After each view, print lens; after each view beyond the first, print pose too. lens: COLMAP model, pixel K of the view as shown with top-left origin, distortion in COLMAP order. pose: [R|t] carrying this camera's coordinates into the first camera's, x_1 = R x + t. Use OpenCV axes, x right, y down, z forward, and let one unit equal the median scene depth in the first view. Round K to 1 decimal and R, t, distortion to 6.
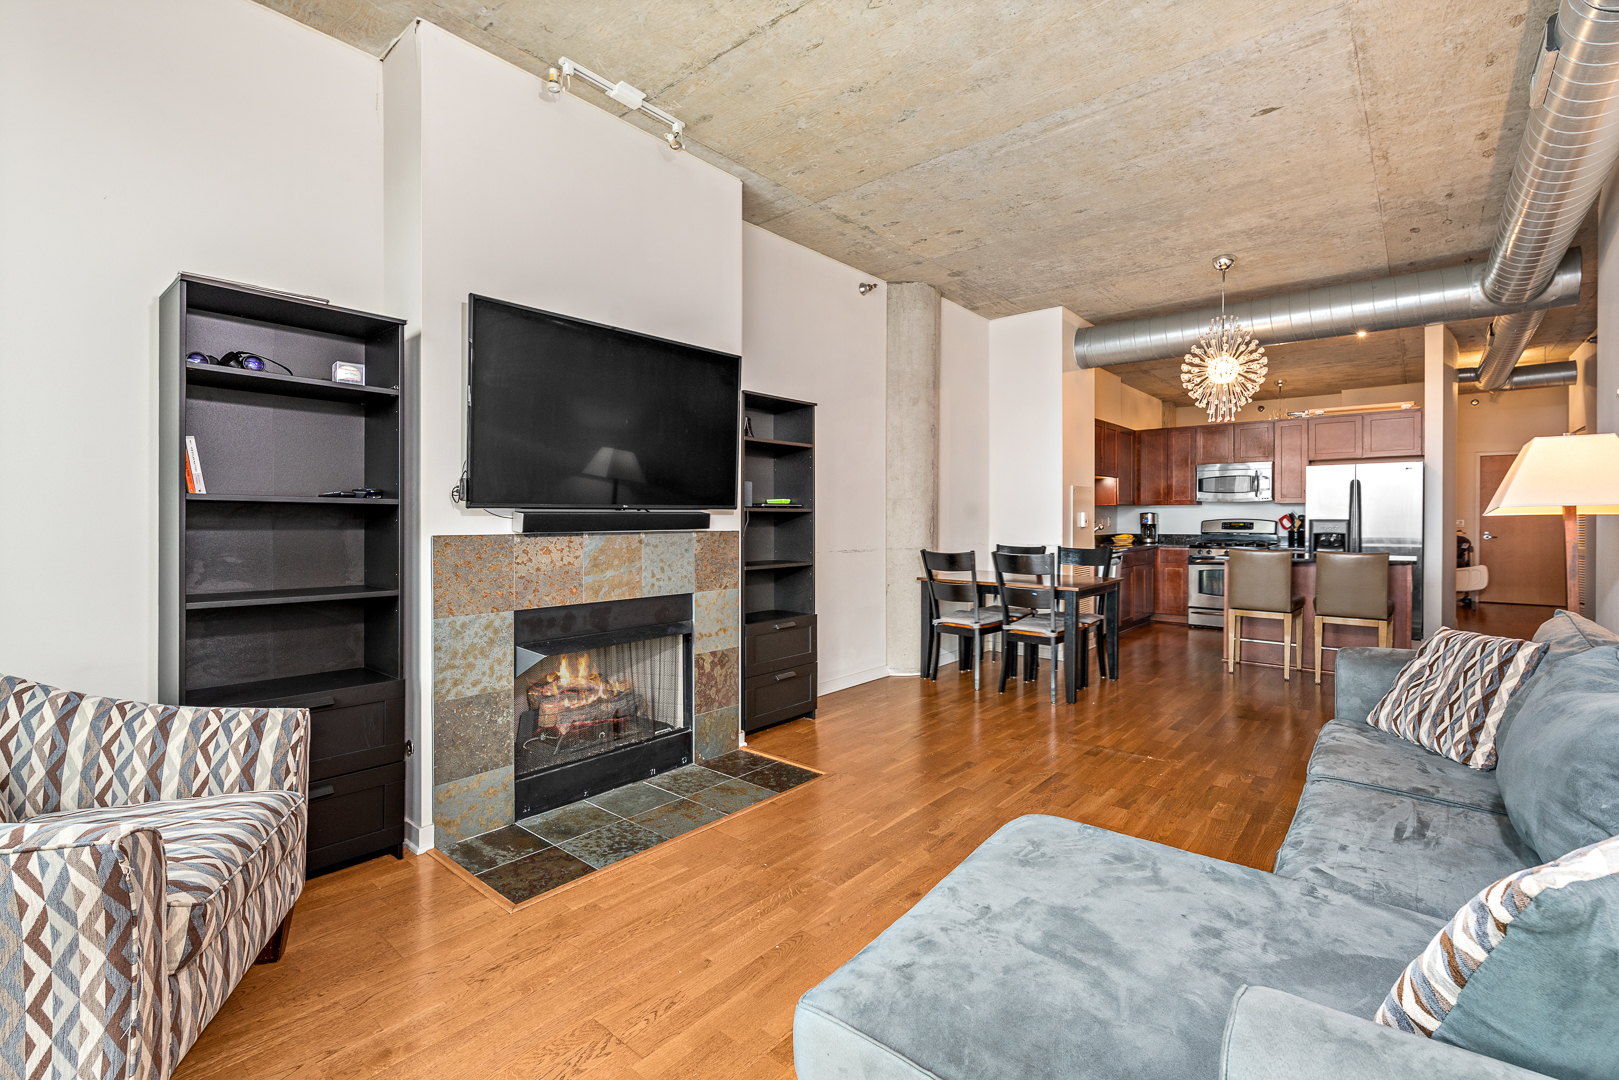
lens RADIAL K [[702.0, 0, 823.8], [0, 702.0, 519.5], [0, 0, 1]] dist [0.002498, 0.000148]
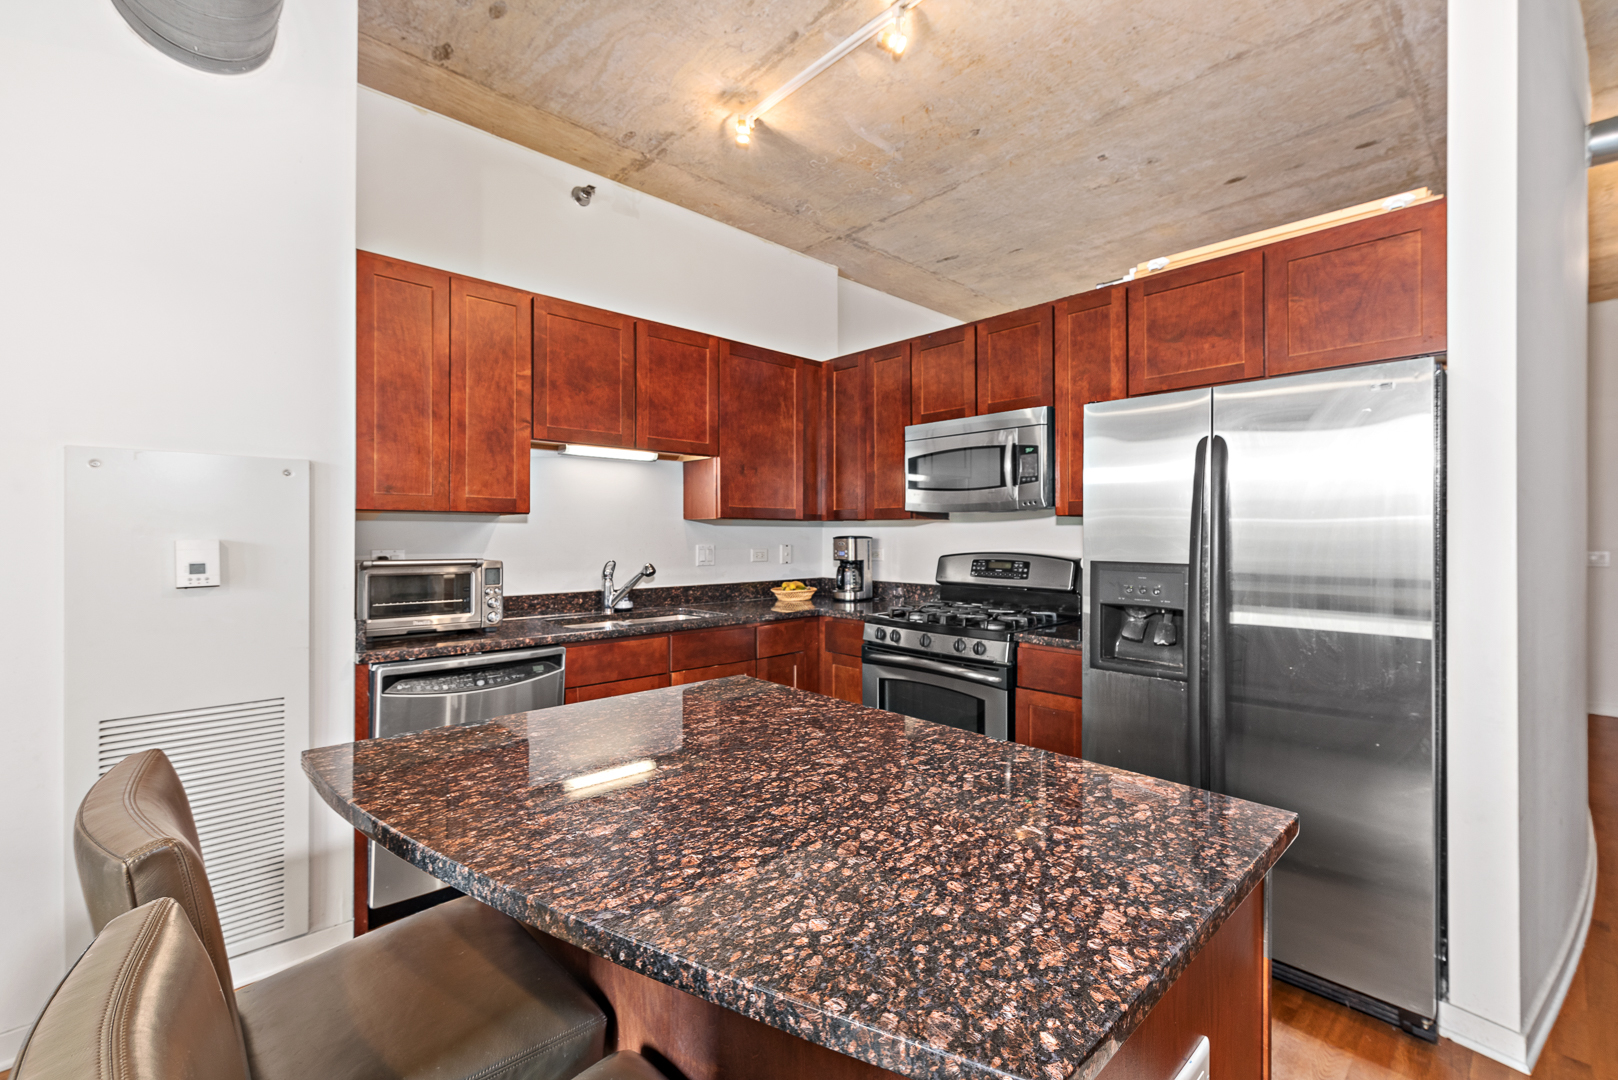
lens RADIAL K [[685.5, 0, 807.5], [0, 685.5, 536.0], [0, 0, 1]] dist [0.001520, -0.000257]
pose [[0.992790, 0.005385, -0.119742, 0.538730], [-0.005538, 0.999984, -0.000950, -0.009805], [0.119735, 0.001606, 0.992805, 0.594045]]
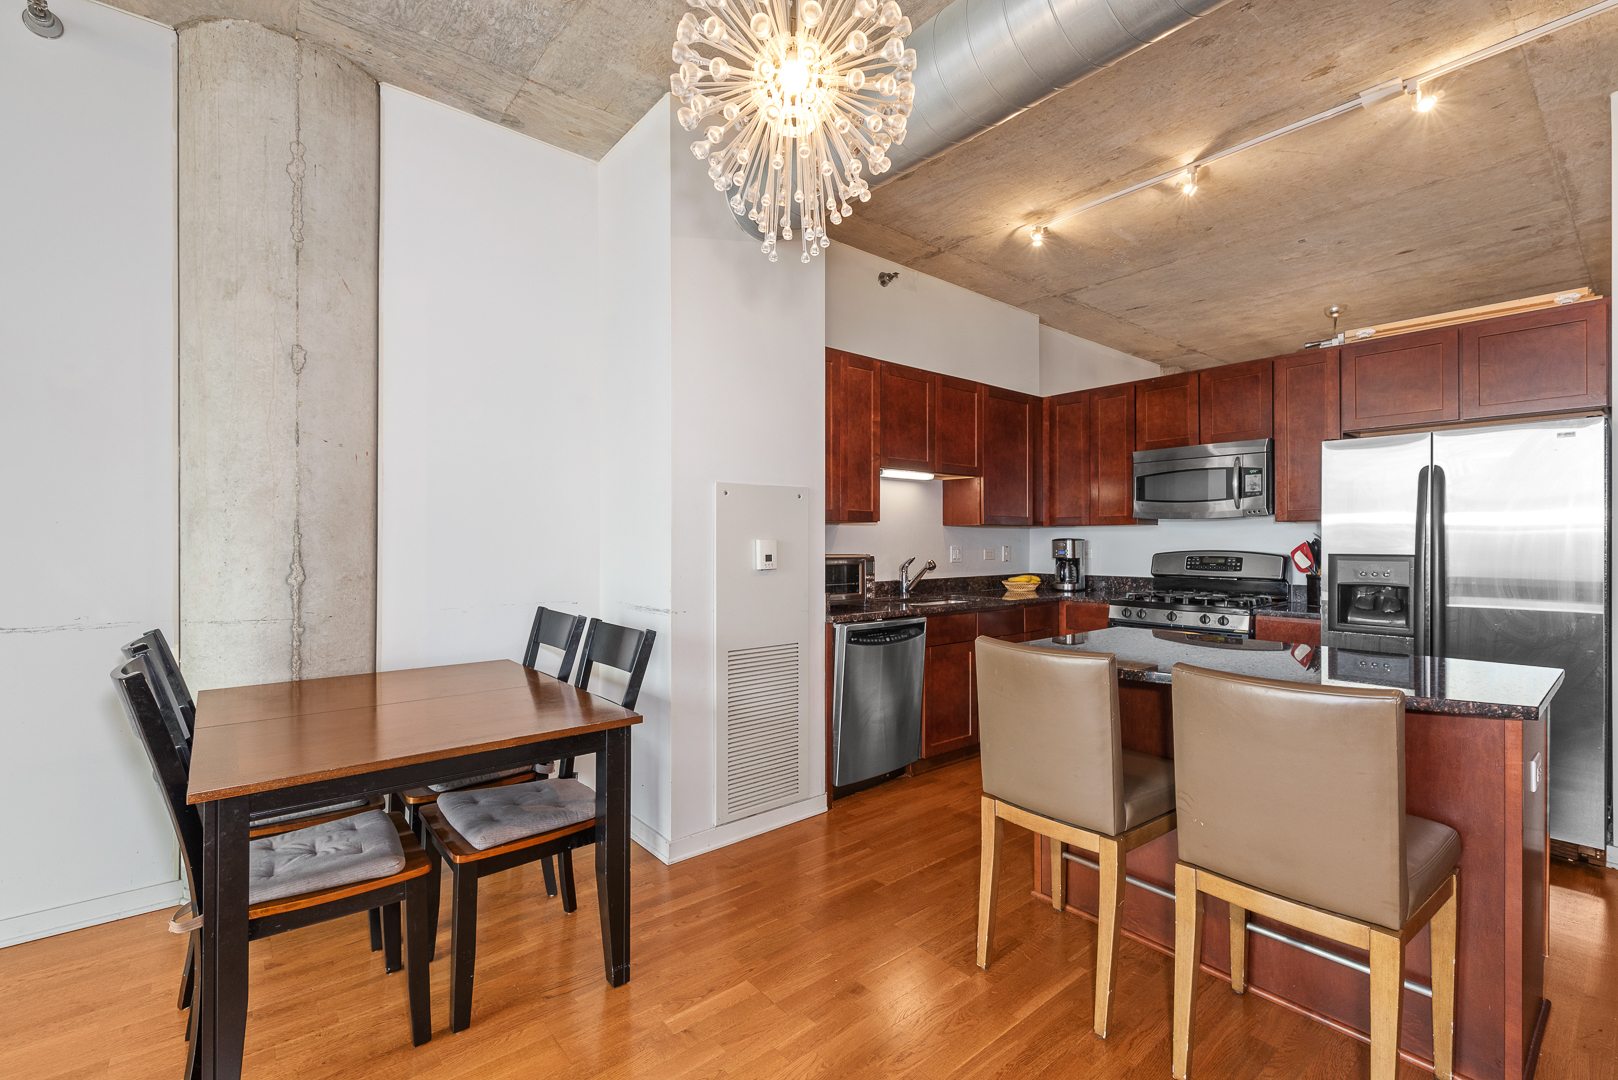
lens RADIAL K [[696.5, 0, 809.3], [0, 696.5, 543.4], [0, 0, 1]] dist [-0.000212, -0.000309]
pose [[0.984089, 0.001901, -0.177664, 0.390286], [-0.001845, 0.999998, 0.000481, -0.005915], [0.177664, -0.000145, 0.984091, 0.433760]]
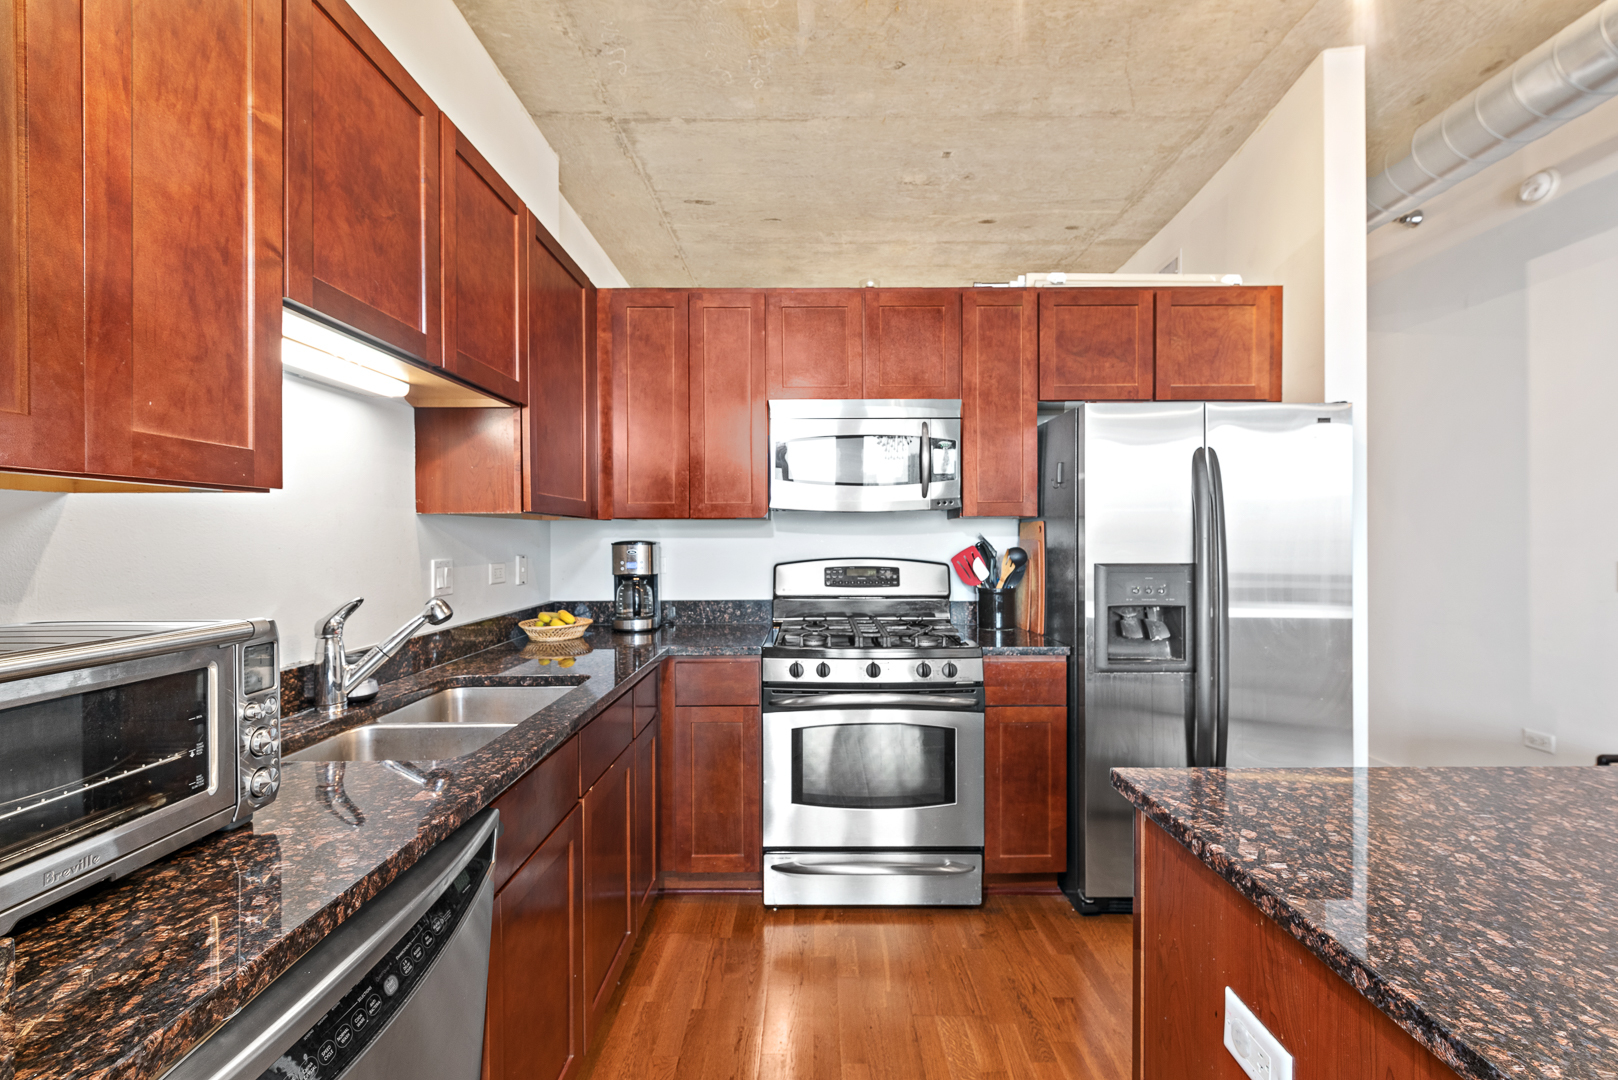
lens RADIAL K [[696.8, 0, 816.8], [0, 696.8, 540.3], [0, 0, 1]] dist [0.001093, -0.000508]
pose [[0.762915, -0.003566, 0.646489, 0.342499], [0.004267, 0.999991, 0.000480, -0.010715], [-0.646485, 0.002393, 0.762923, 0.755853]]
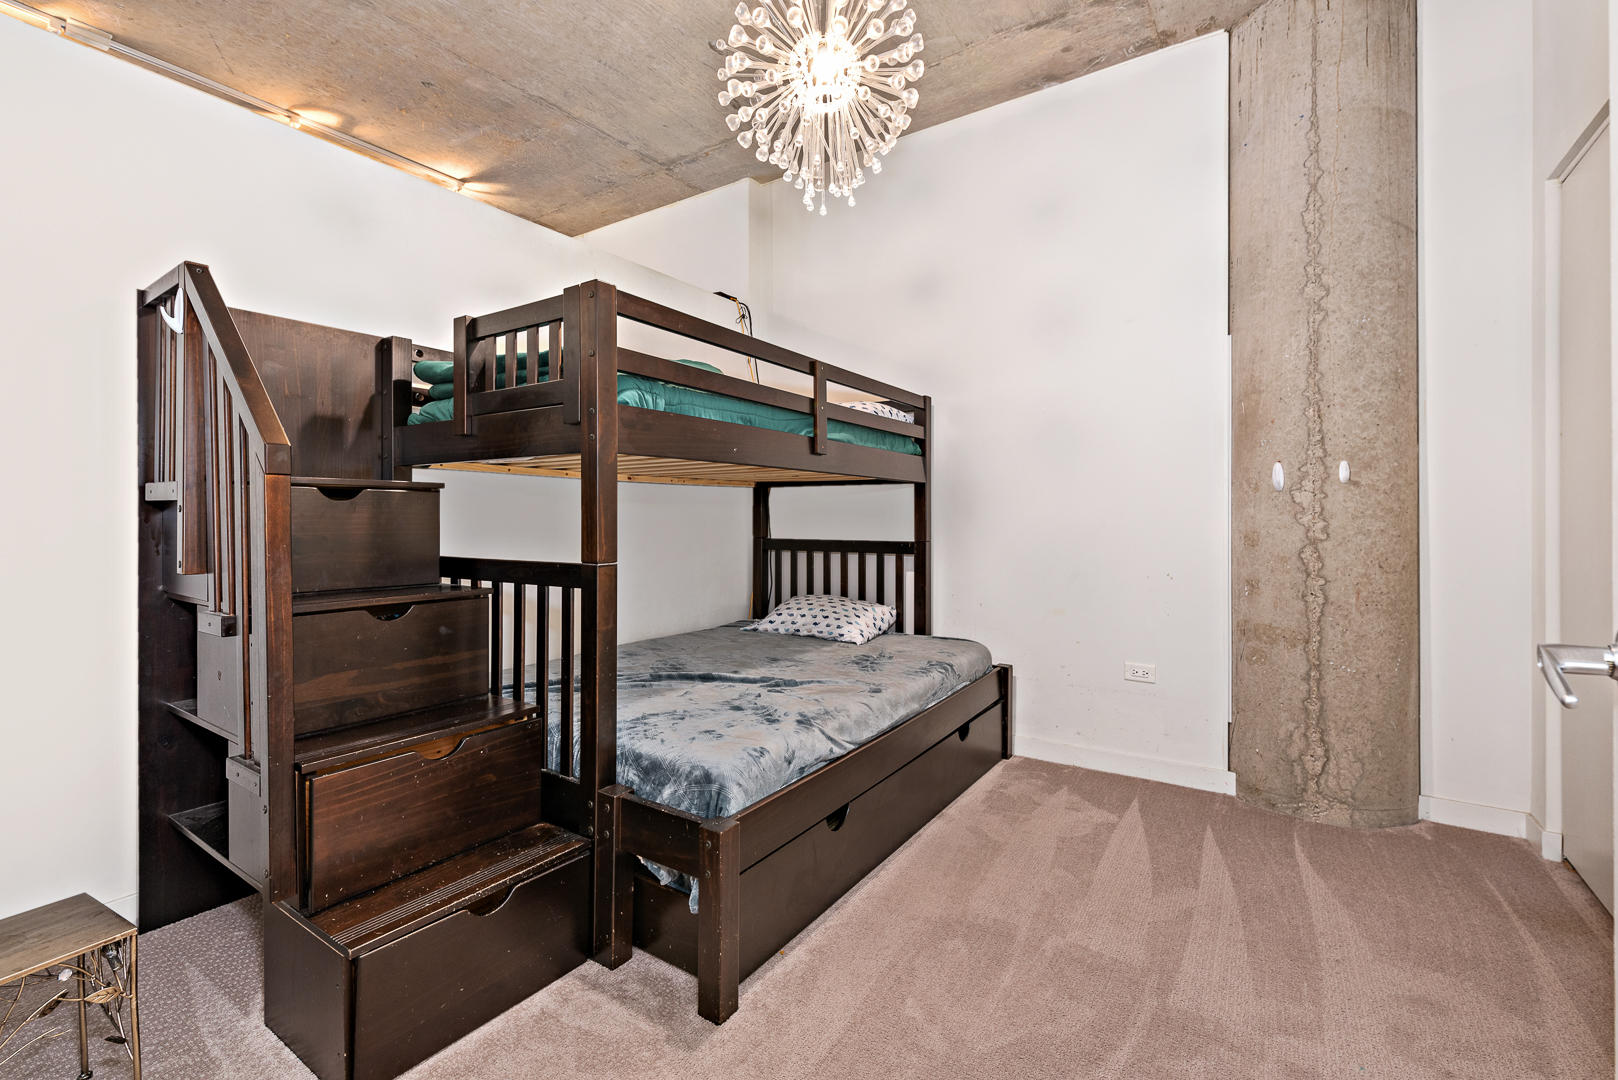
lens RADIAL K [[693.8, 0, 840.9], [0, 693.8, 517.2], [0, 0, 1]] dist [0.000325, -0.000104]
pose [[0.132658, -0.002314, -0.991159, 1.014293], [-0.004905, 0.999983, -0.002991, 0.017603], [0.991150, 0.005258, 0.132644, 1.169111]]
